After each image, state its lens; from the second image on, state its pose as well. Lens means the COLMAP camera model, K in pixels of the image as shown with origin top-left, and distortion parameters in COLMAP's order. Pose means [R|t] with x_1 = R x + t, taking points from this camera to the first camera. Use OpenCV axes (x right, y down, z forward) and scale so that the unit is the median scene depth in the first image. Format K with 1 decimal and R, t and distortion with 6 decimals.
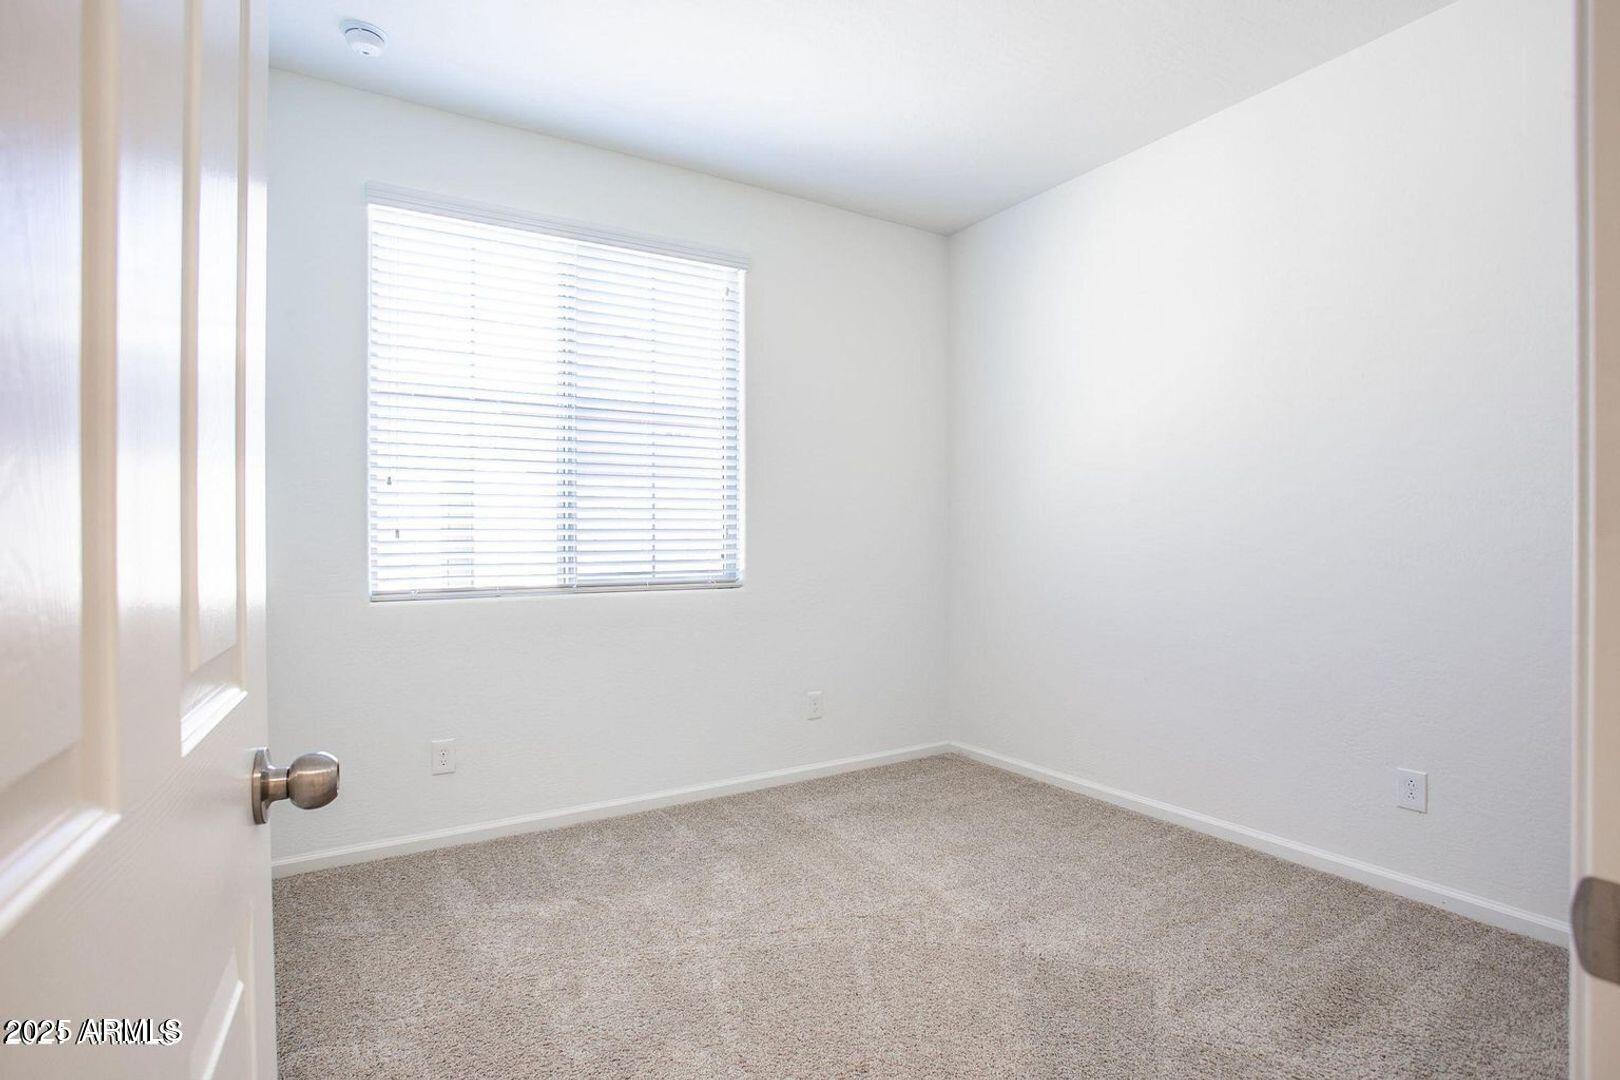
lens RADIAL K [[807.9, 0, 807.6], [0, 807.9, 534.2], [0, 0, 1]] dist [0.002724, 0.000338]
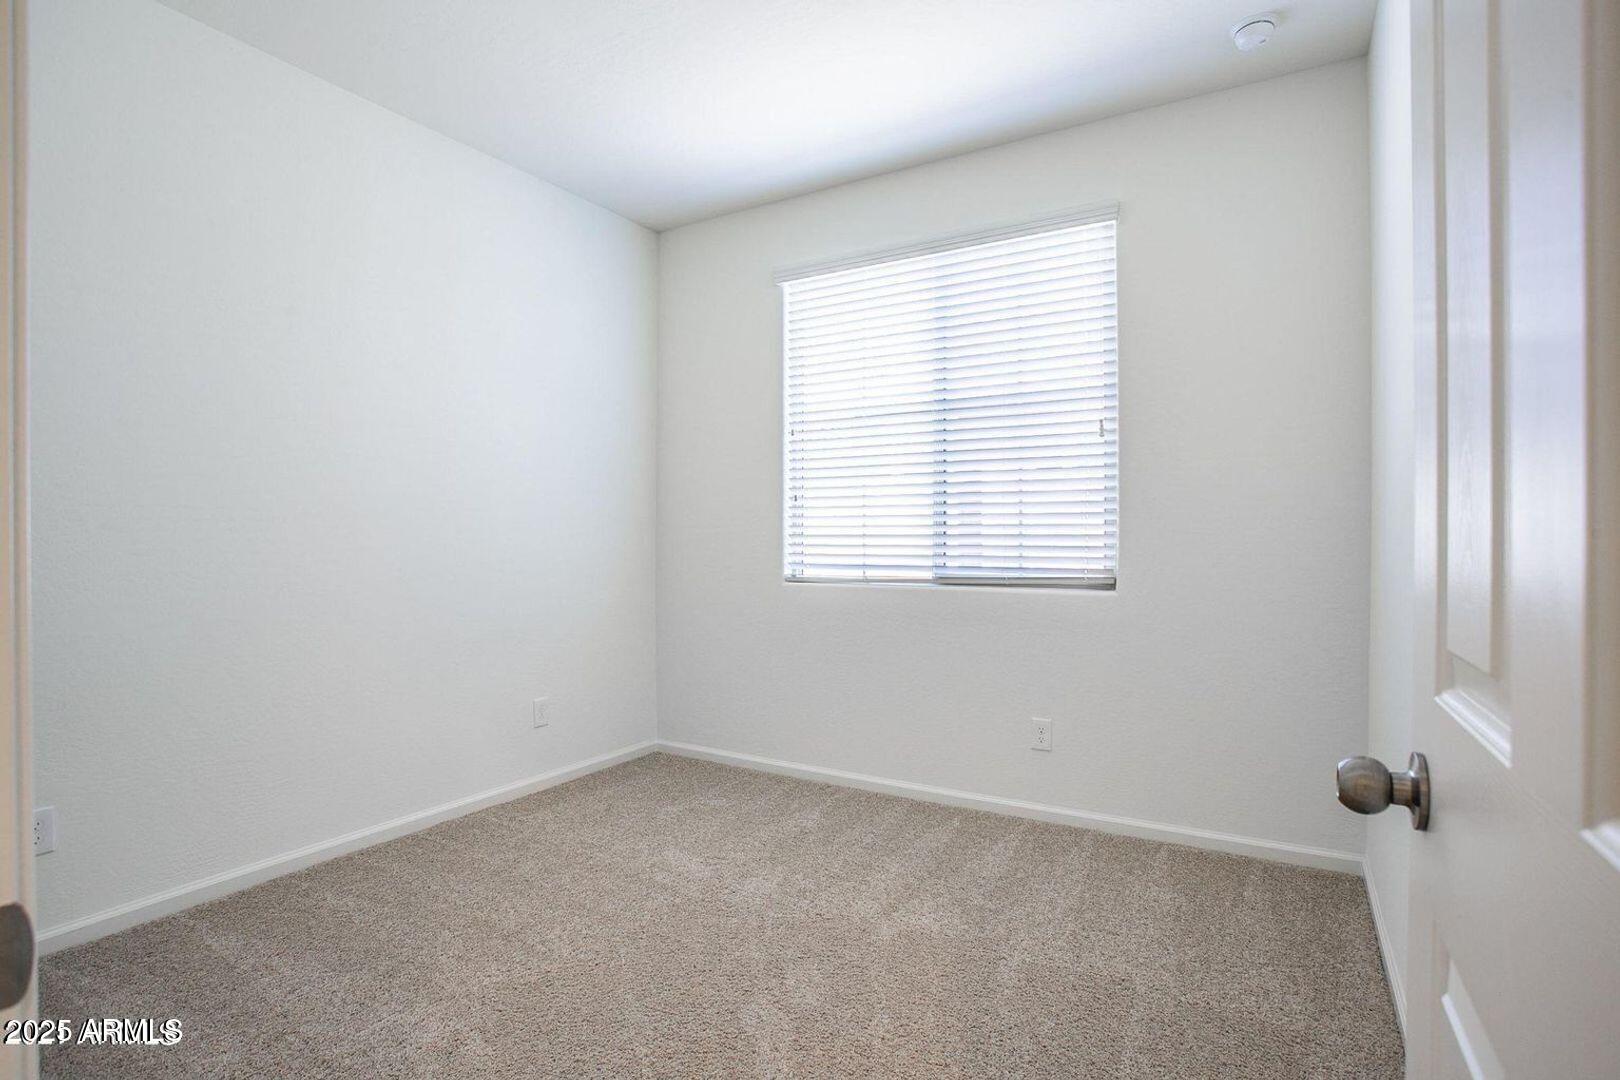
lens RADIAL K [[807.9, 0, 807.6], [0, 807.9, 534.2], [0, 0, 1]] dist [0.002724, 0.000338]
pose [[0.480174, 0.005563, -0.877155, 0.557759], [0.004281, 0.999953, 0.008686, -0.005882], [0.877163, -0.007926, 0.480128, 0.336609]]
